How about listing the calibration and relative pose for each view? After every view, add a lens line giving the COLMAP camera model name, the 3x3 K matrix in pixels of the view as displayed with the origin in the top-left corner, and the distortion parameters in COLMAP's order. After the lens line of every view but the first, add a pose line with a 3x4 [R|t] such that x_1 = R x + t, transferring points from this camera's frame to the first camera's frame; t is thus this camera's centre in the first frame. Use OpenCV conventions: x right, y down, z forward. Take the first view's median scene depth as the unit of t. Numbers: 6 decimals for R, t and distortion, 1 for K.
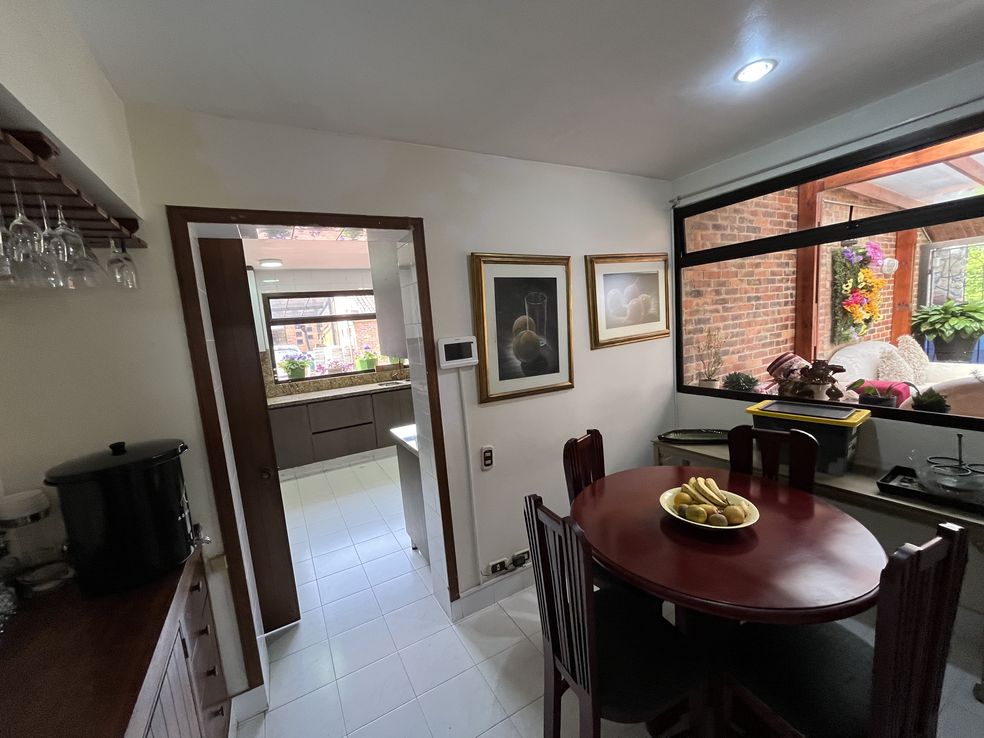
lens RADIAL K [[396.1, 0, 488.7], [0, 396.1, 366.6], [0, 0, 1]] dist [-0.002010, -0.000681]
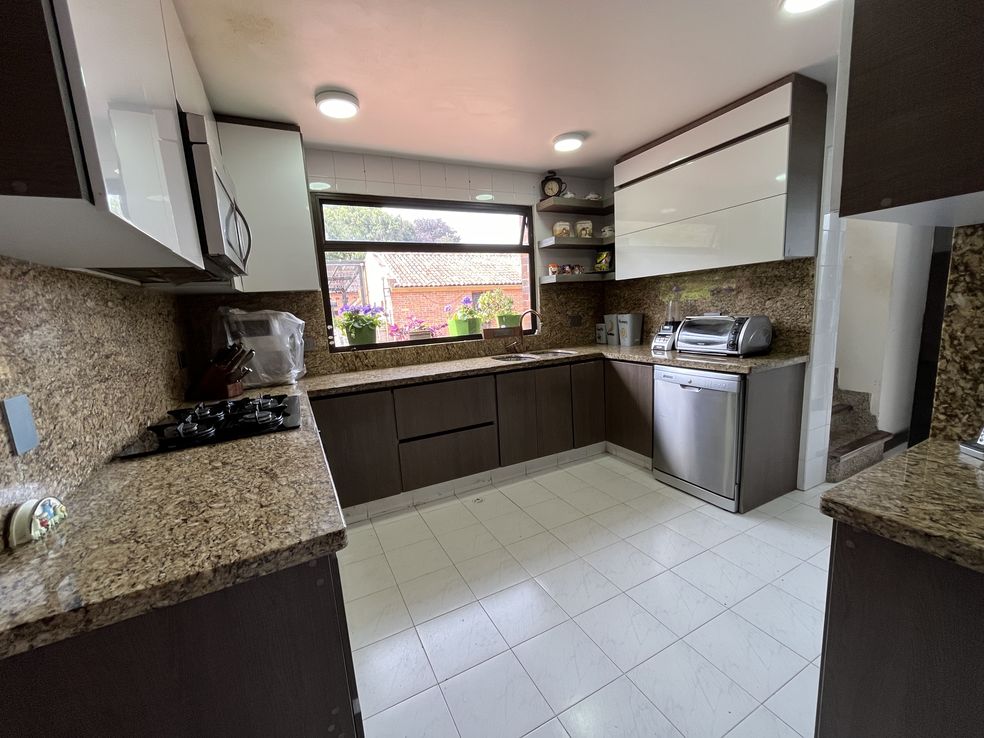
lens RADIAL K [[396.1, 0, 487.5], [0, 396.1, 367.2], [0, 0, 1]] dist [-0.002010, -0.000681]
pose [[0.998850, 0.027385, -0.039349, -0.266298], [-0.025641, 0.998695, 0.044171, 0.032234], [0.040507, -0.043111, 0.998249, 0.397440]]
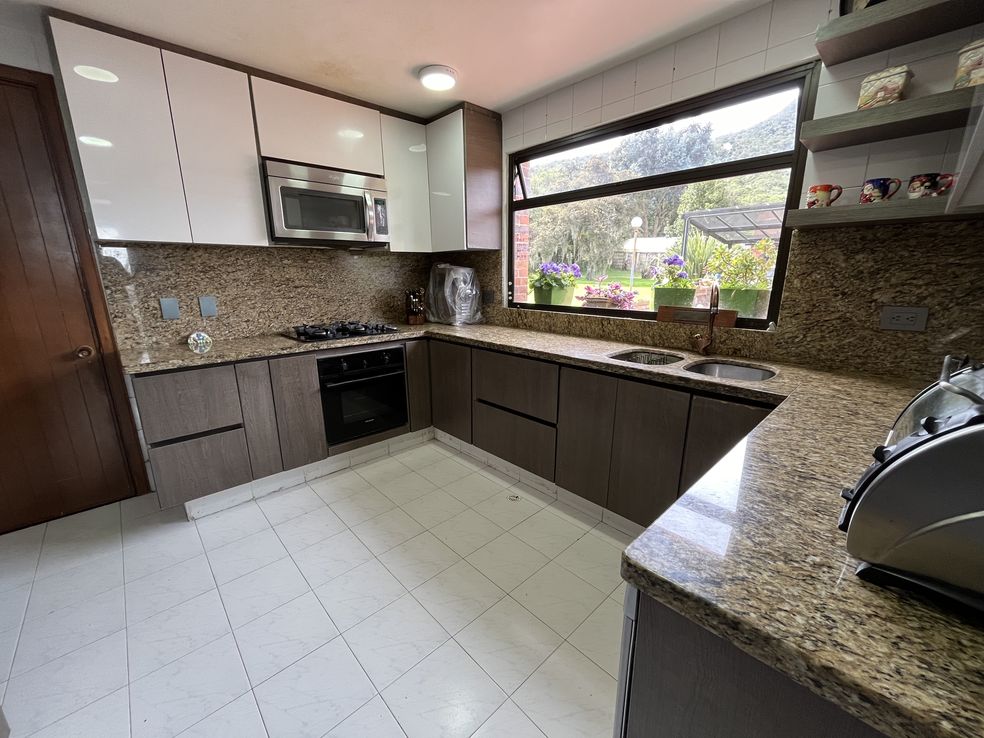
lens RADIAL K [[396.1, 0, 486.2], [0, 396.1, 373.2], [0, 0, 1]] dist [-0.002010, -0.000681]
pose [[0.234965, 0.312953, -0.920246, 0.076550], [-0.120005, 0.948848, 0.292039, -0.034978], [0.964567, 0.041815, 0.260502, 0.757443]]
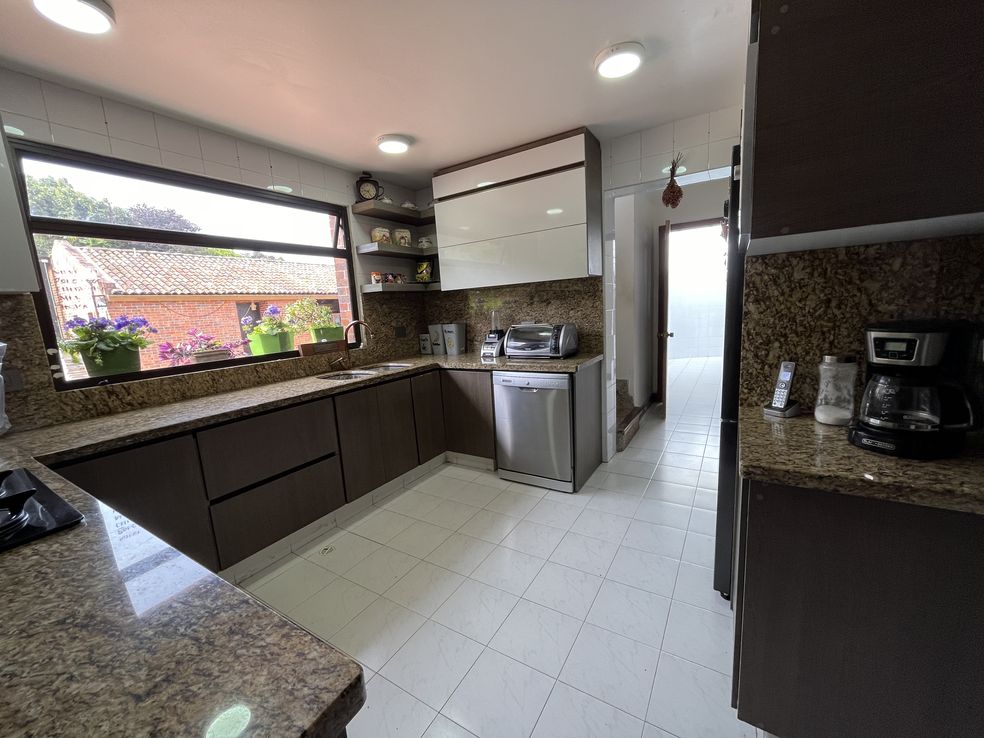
lens RADIAL K [[396.1, 0, 487.5], [0, 396.1, 368.2], [0, 0, 1]] dist [-0.002010, -0.000681]
pose [[0.875862, -0.047340, 0.480234, -0.338978], [0.042426, 0.998877, 0.021088, 0.030637], [-0.480693, 0.001904, 0.876887, 0.447086]]
